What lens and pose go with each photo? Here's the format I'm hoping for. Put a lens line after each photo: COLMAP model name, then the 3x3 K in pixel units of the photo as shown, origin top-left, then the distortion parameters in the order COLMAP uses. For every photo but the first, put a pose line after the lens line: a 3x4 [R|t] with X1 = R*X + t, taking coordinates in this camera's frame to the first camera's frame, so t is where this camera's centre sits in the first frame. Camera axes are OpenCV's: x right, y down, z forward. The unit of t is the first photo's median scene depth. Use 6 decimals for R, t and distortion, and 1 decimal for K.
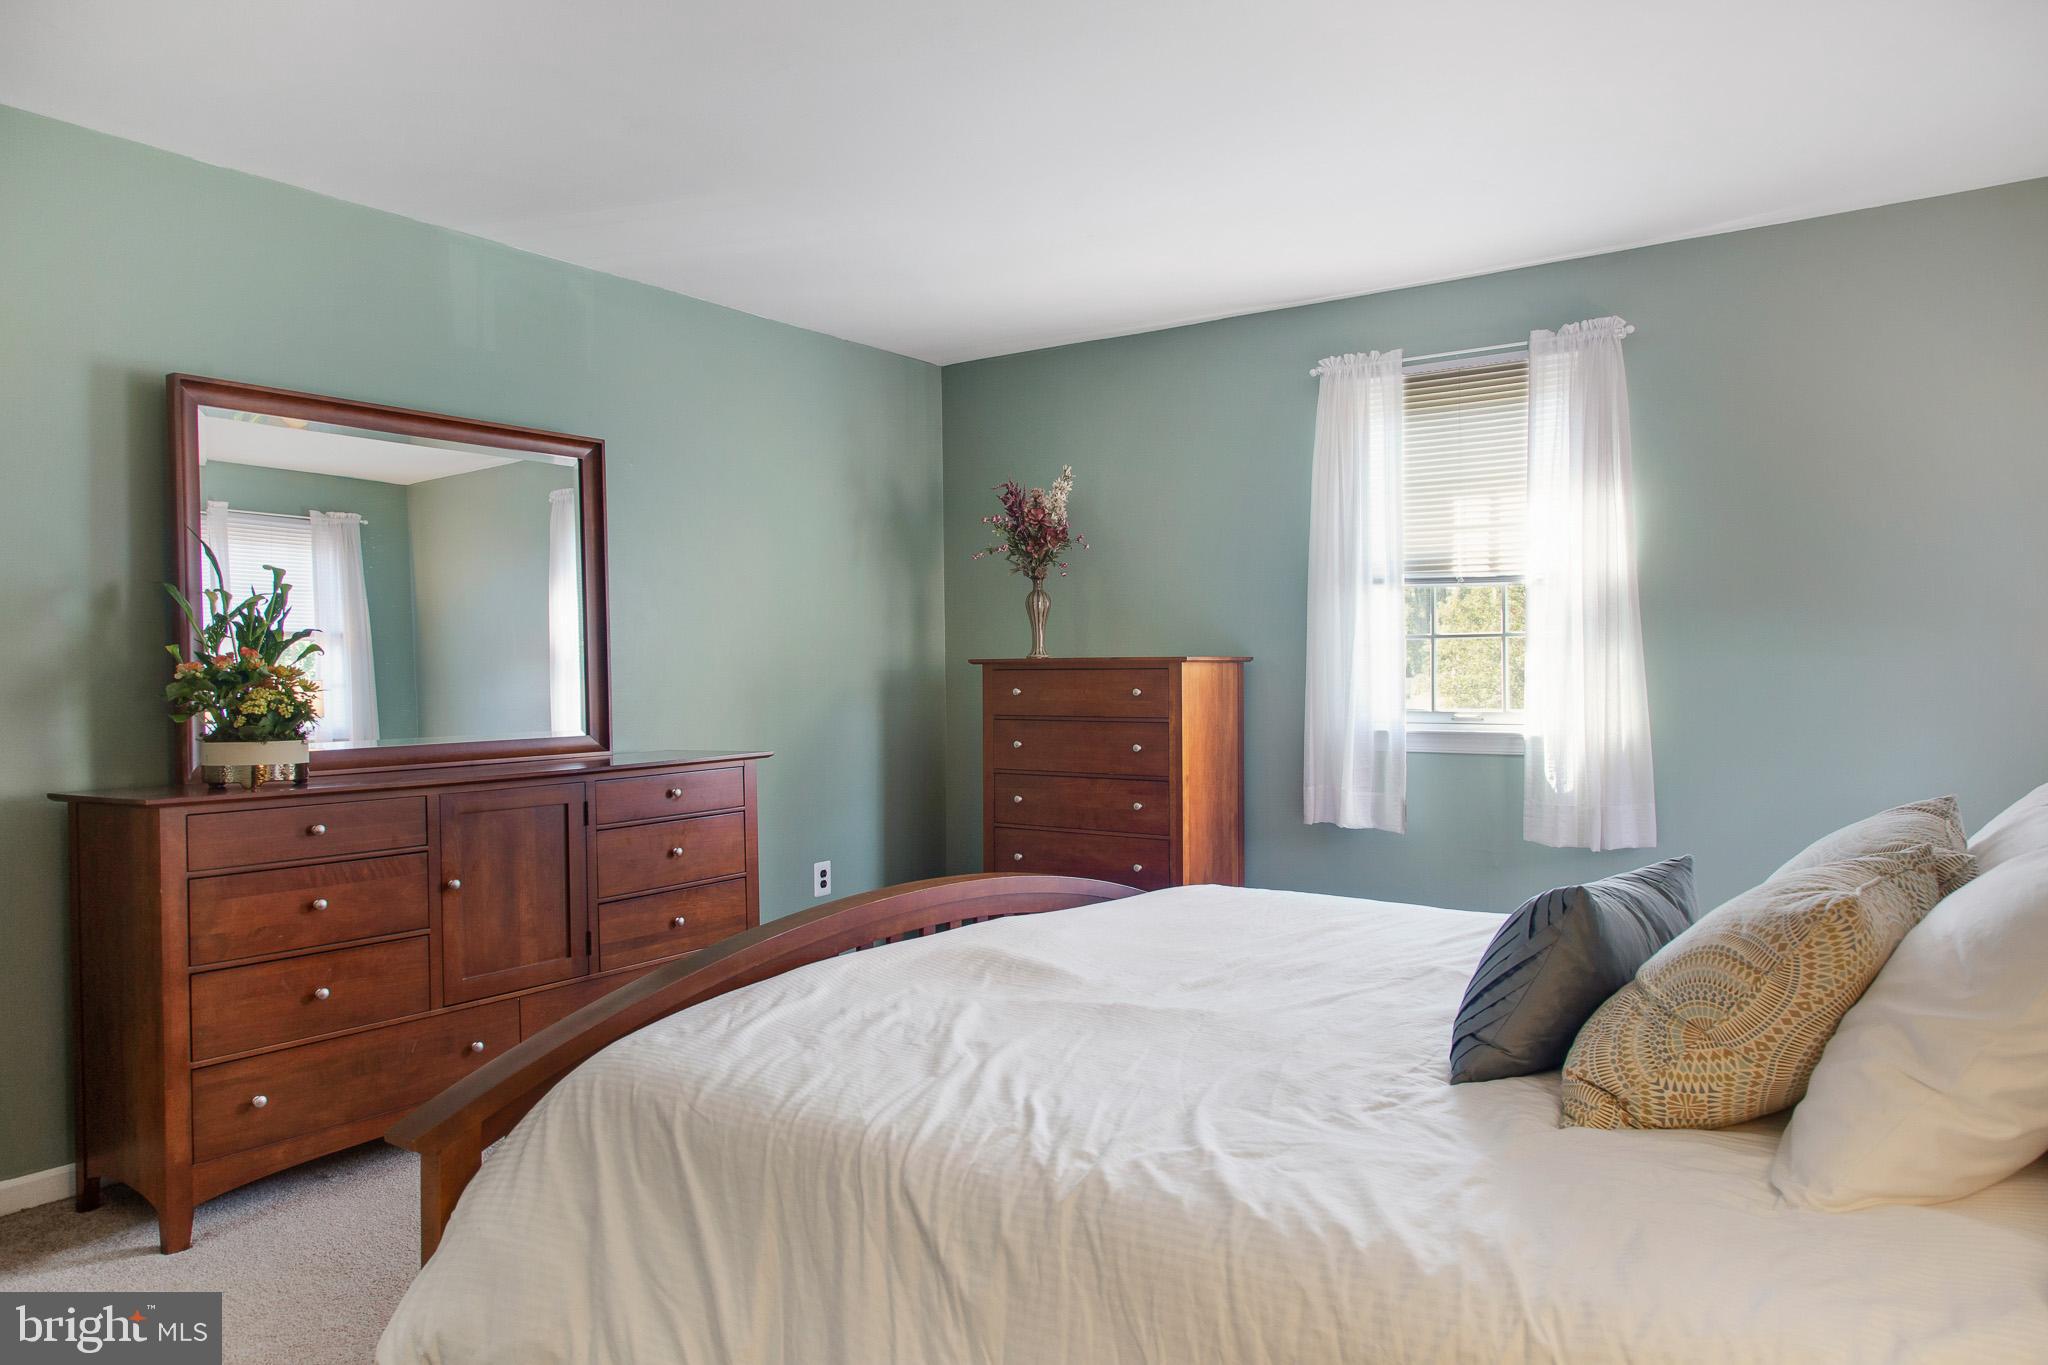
lens RADIAL K [[1406.2, 0, 1005.6], [0, 1406.2, 663.2], [0, 0, 1]] dist [0.001111, -0.000874]
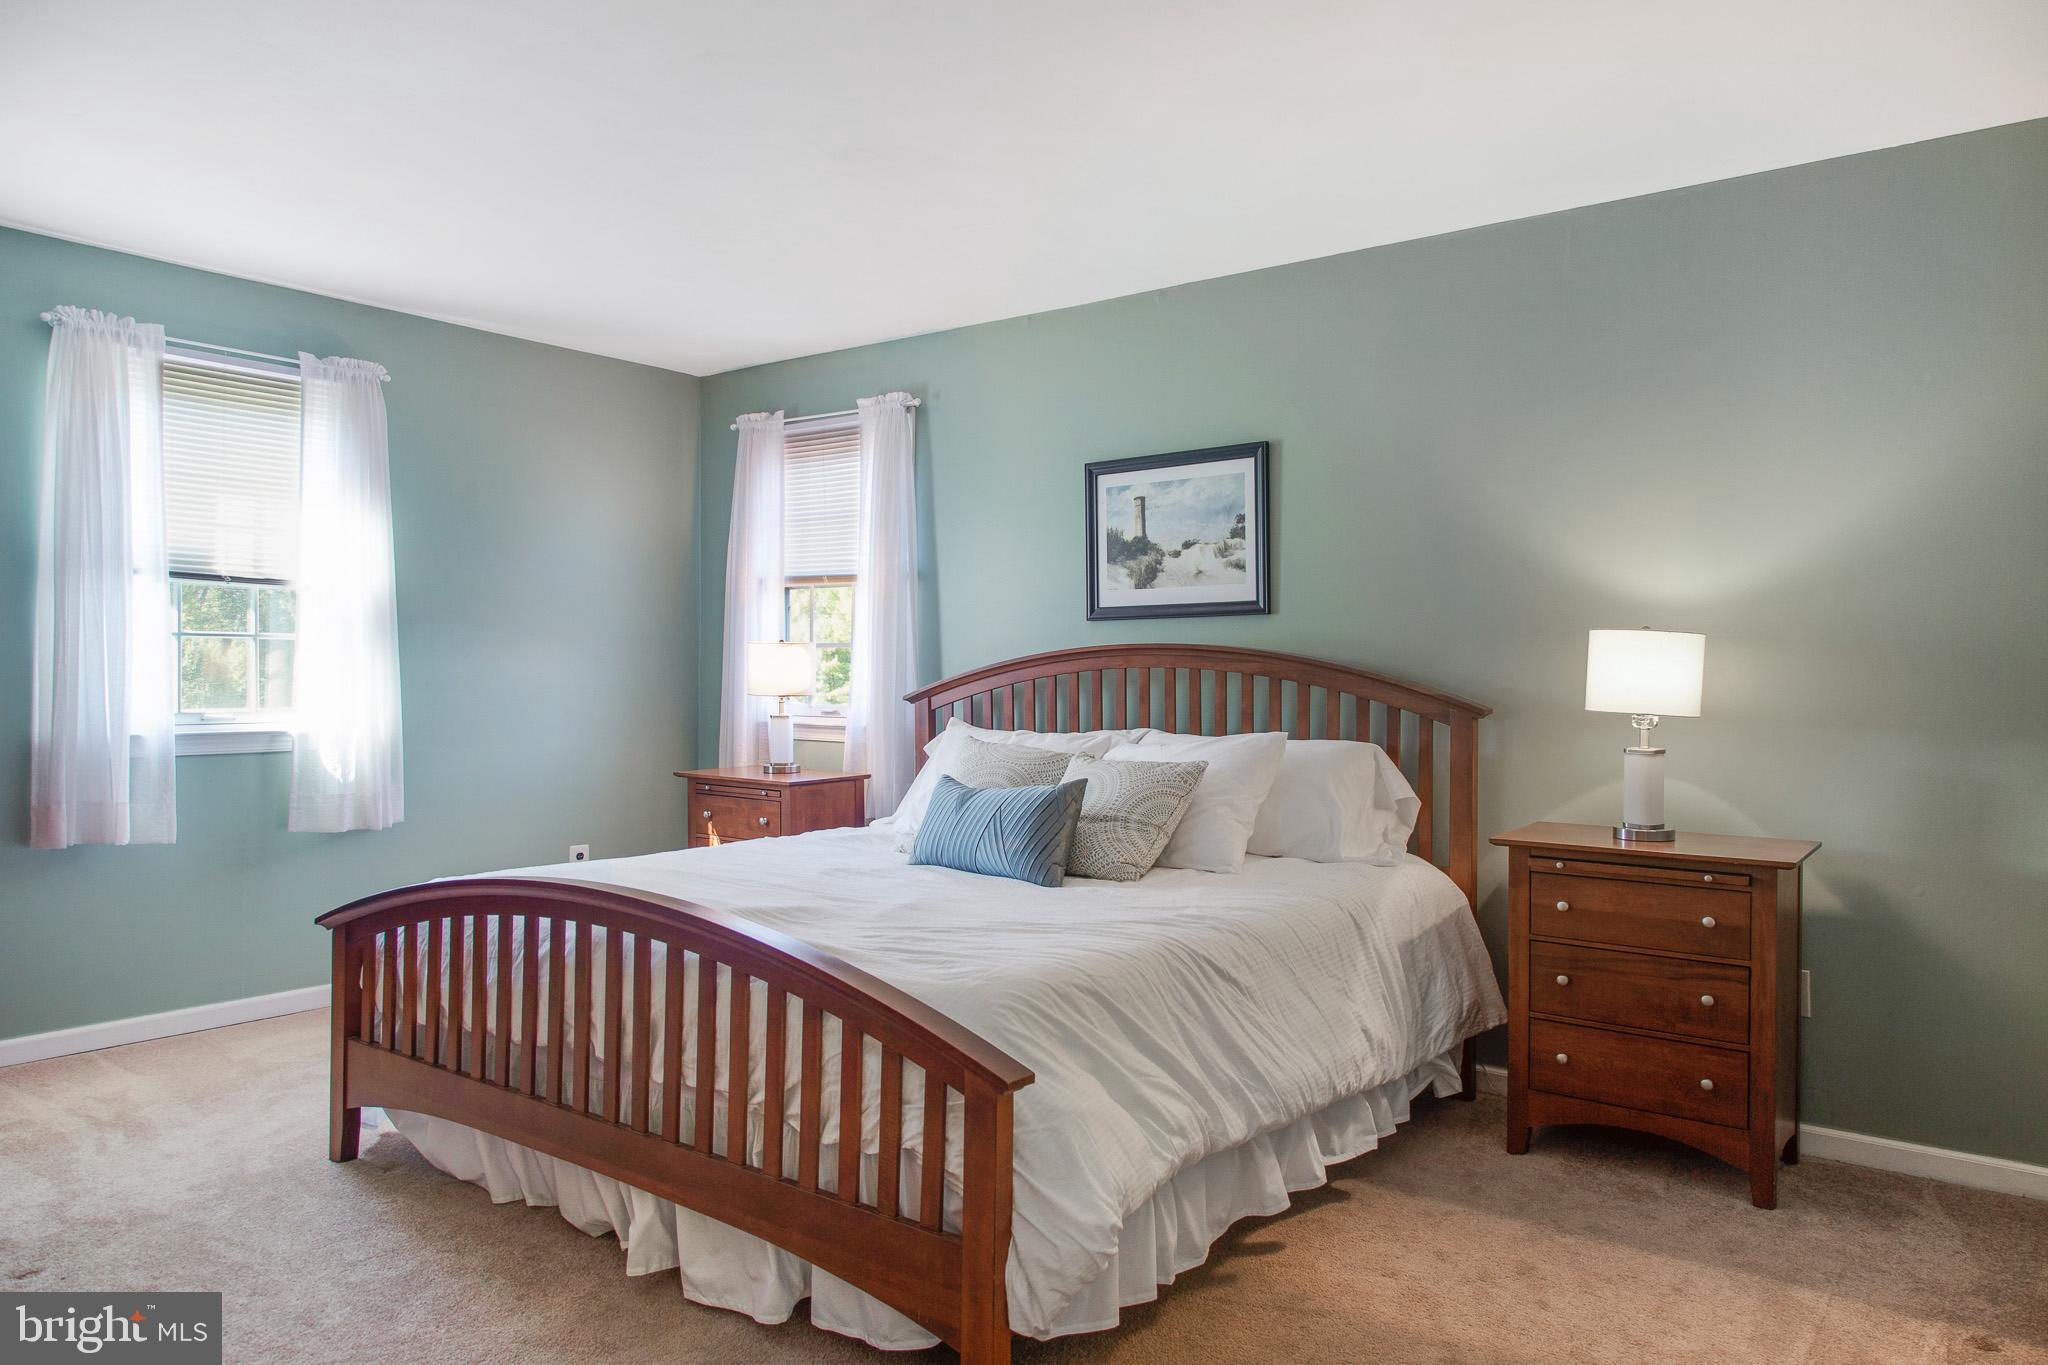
lens RADIAL K [[1406.2, 0, 1005.6], [0, 1406.2, 663.2], [0, 0, 1]] dist [0.001111, -0.000874]
pose [[0.054062, 0.026042, 0.998198, -0.650937], [-0.007776, 0.999641, -0.025658, 0.022216], [-0.998507, -0.006375, 0.054246, 0.407603]]
